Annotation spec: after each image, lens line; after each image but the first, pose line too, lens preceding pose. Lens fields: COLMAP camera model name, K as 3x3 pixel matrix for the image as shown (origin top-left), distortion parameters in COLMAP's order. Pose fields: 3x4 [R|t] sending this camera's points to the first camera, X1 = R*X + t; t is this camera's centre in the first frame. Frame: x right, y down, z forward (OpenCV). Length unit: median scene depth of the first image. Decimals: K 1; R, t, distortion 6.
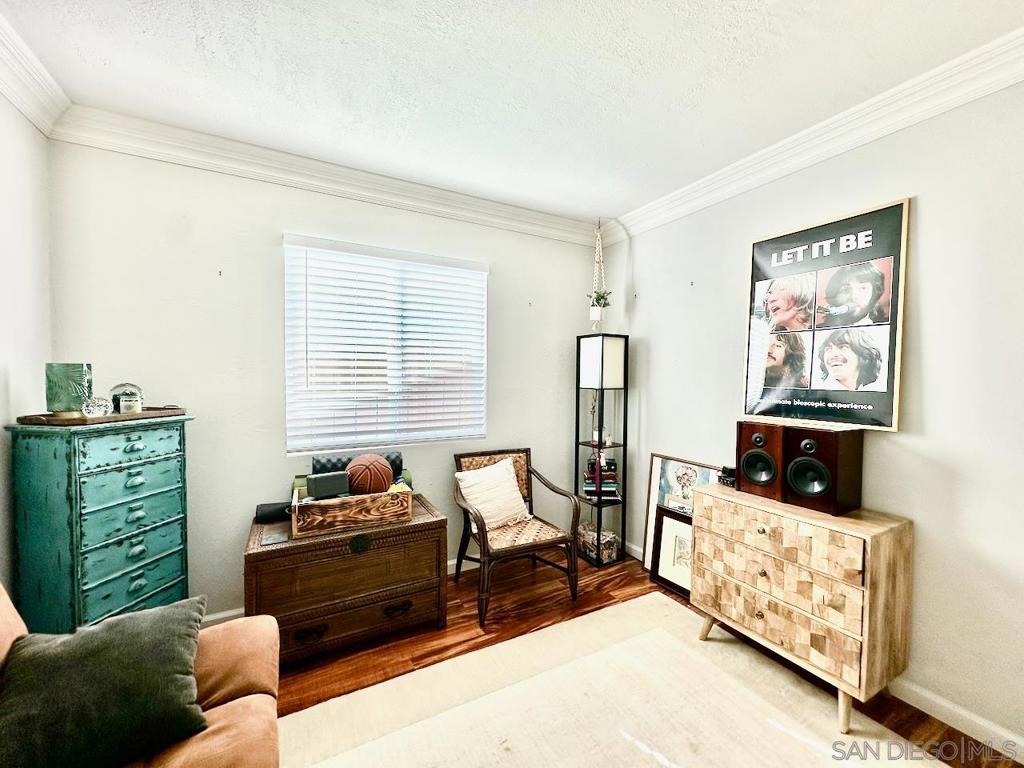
lens RADIAL K [[407.3, 0, 512.7], [0, 407.3, 386.0], [0, 0, 1]] dist [-0.000141, -0.000130]
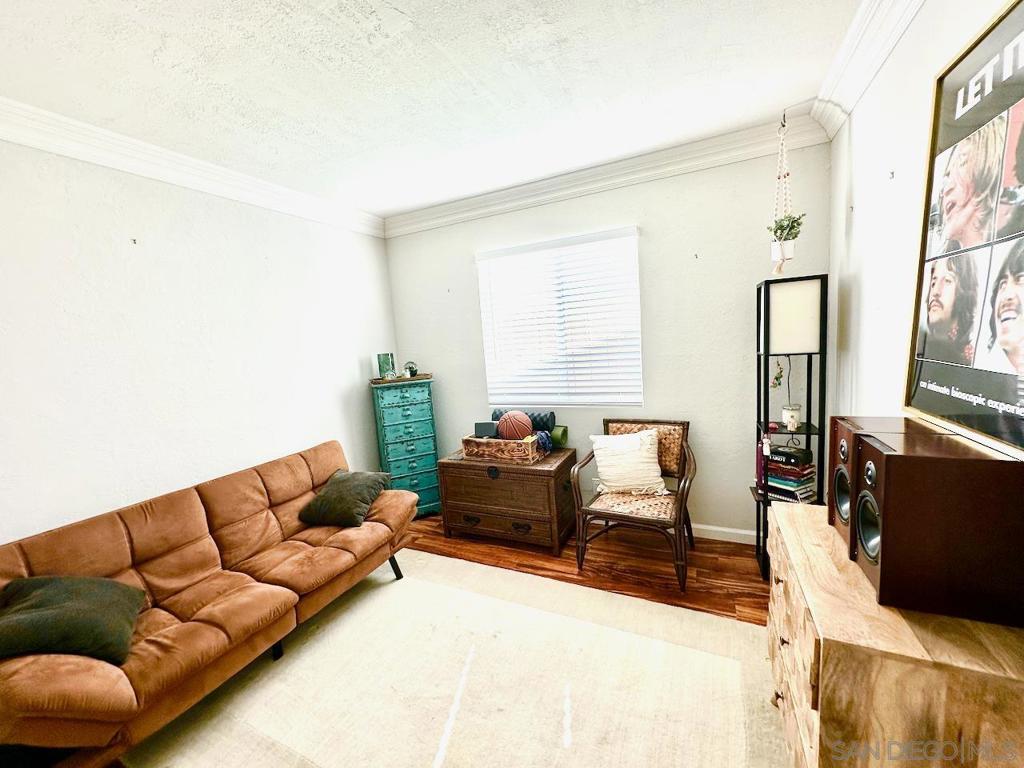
lens RADIAL K [[407.3, 0, 513.1], [0, 407.3, 386.6], [0, 0, 1]] dist [-0.000141, -0.000130]
pose [[0.583382, 0.048522, -0.810747, 0.786976], [0.050745, 0.994086, 0.096008, -0.044245], [0.810611, -0.097151, 0.577470, 0.252256]]
